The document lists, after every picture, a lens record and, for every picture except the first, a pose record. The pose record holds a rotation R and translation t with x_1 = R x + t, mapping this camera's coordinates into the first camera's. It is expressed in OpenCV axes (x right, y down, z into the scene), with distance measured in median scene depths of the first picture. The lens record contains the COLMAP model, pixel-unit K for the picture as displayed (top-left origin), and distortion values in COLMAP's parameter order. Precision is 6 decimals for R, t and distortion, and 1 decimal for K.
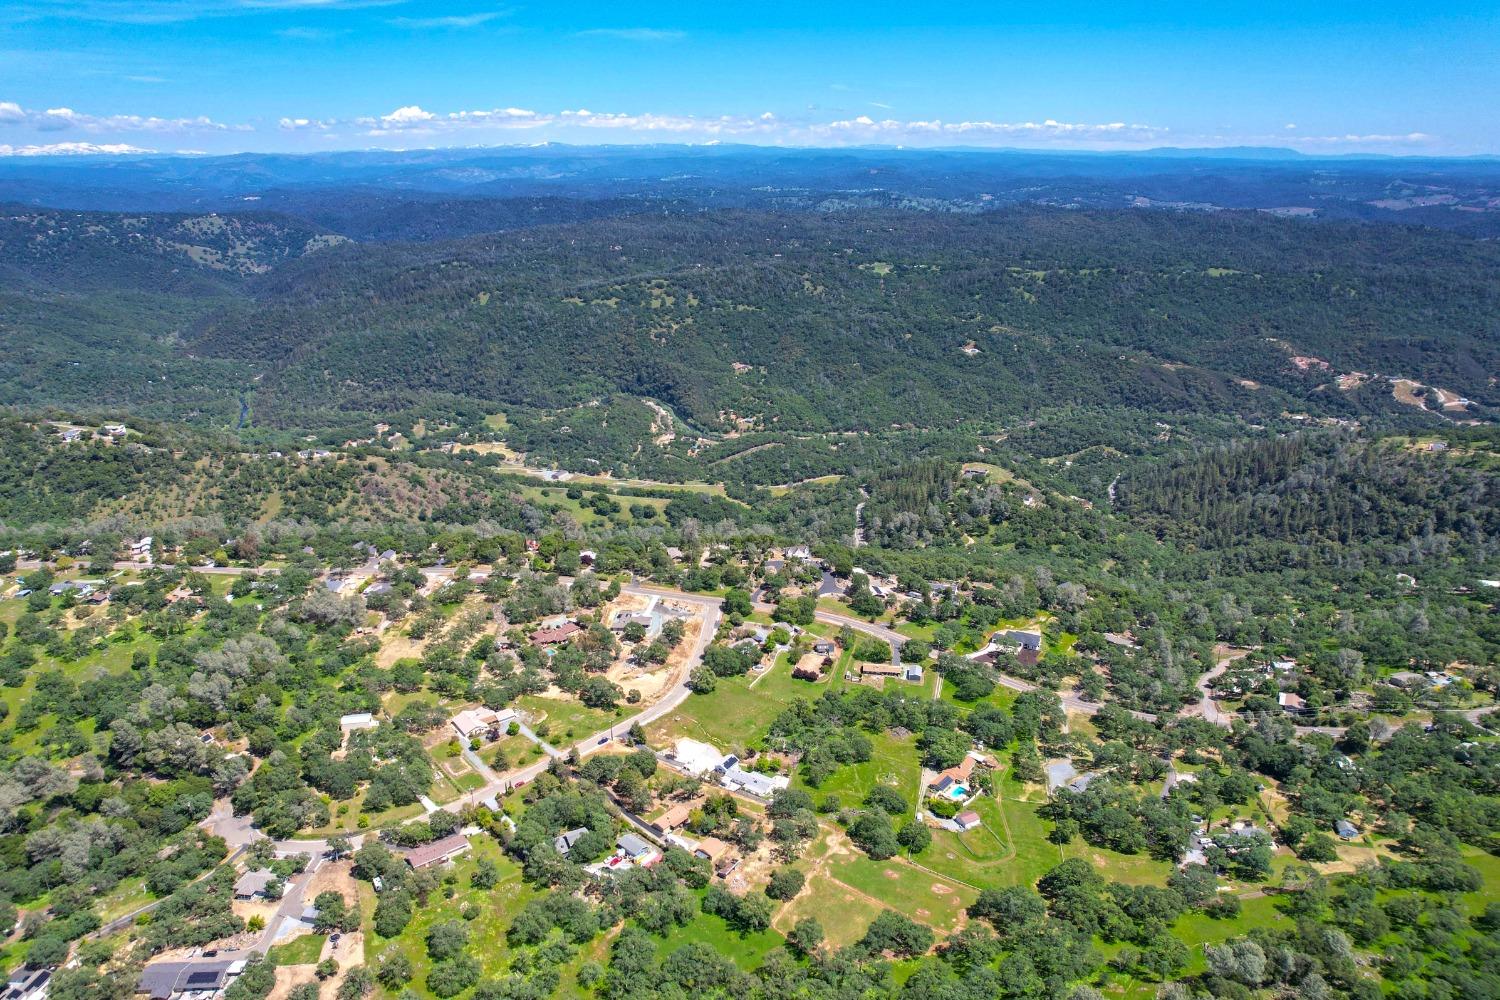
lens RADIAL K [[954.4, 0, 750.0], [0, 954.4, 500.0], [0, 0, 1]] dist [-0.064883, 0.044819]
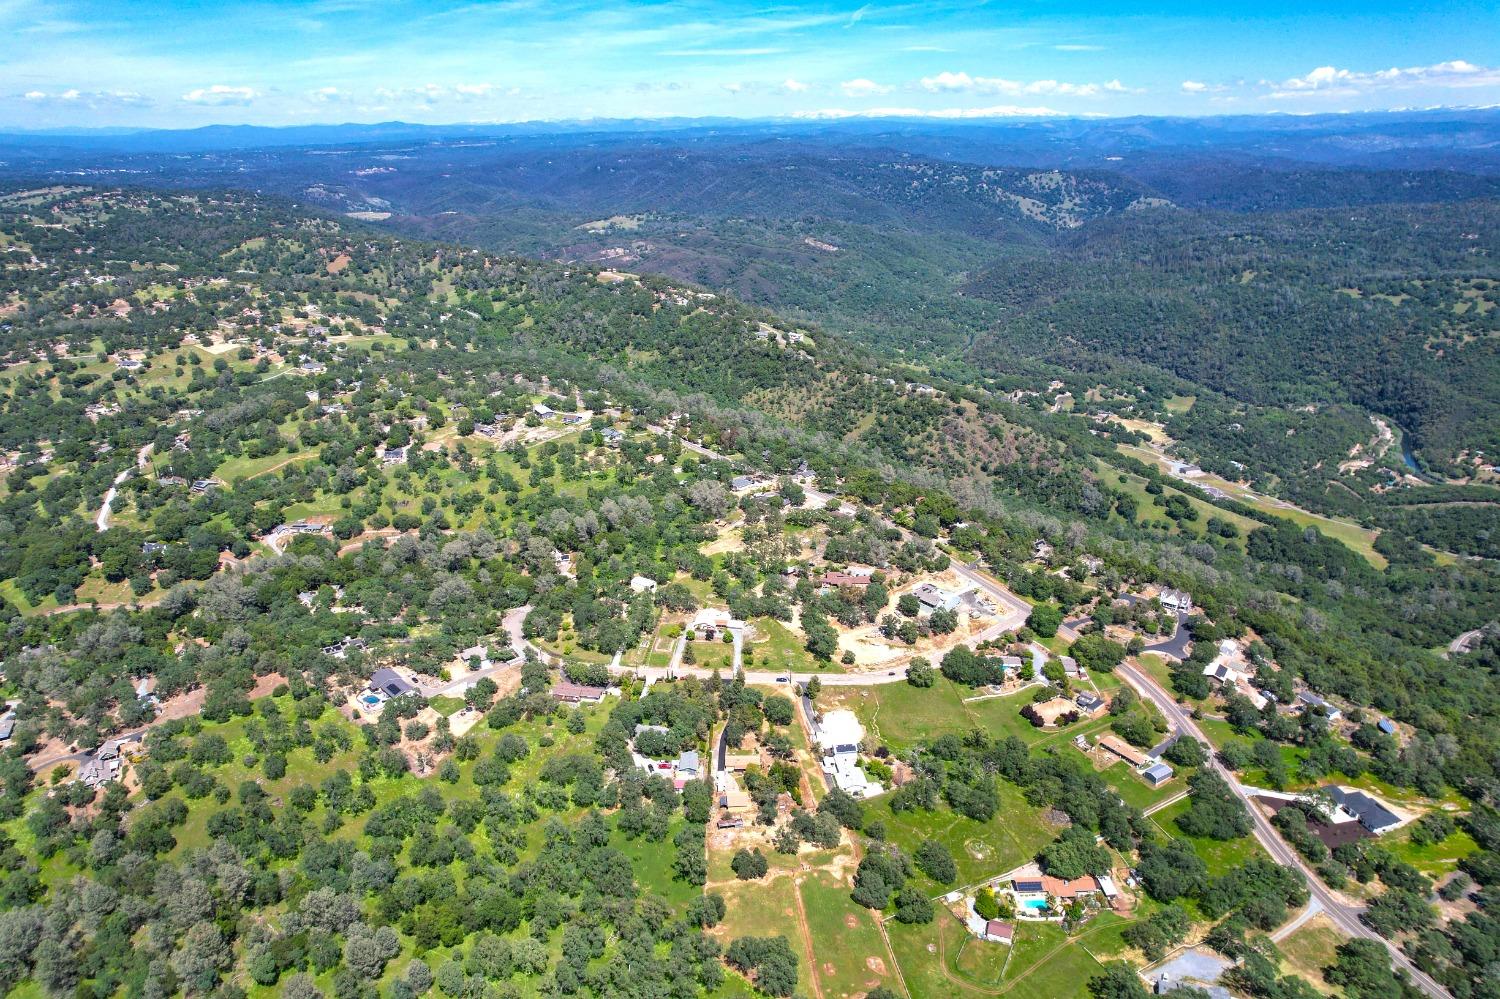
lens RADIAL K [[943.5, 0, 750.0], [0, 943.5, 499.5], [0, 0, 1]] dist [-0.089695, 0.082779]
pose [[0.685052, 0.274433, -0.674826, 0.176478], [-0.247319, 0.958926, 0.138902, -0.026909], [0.685228, 0.071742, 0.724787, 0.082166]]
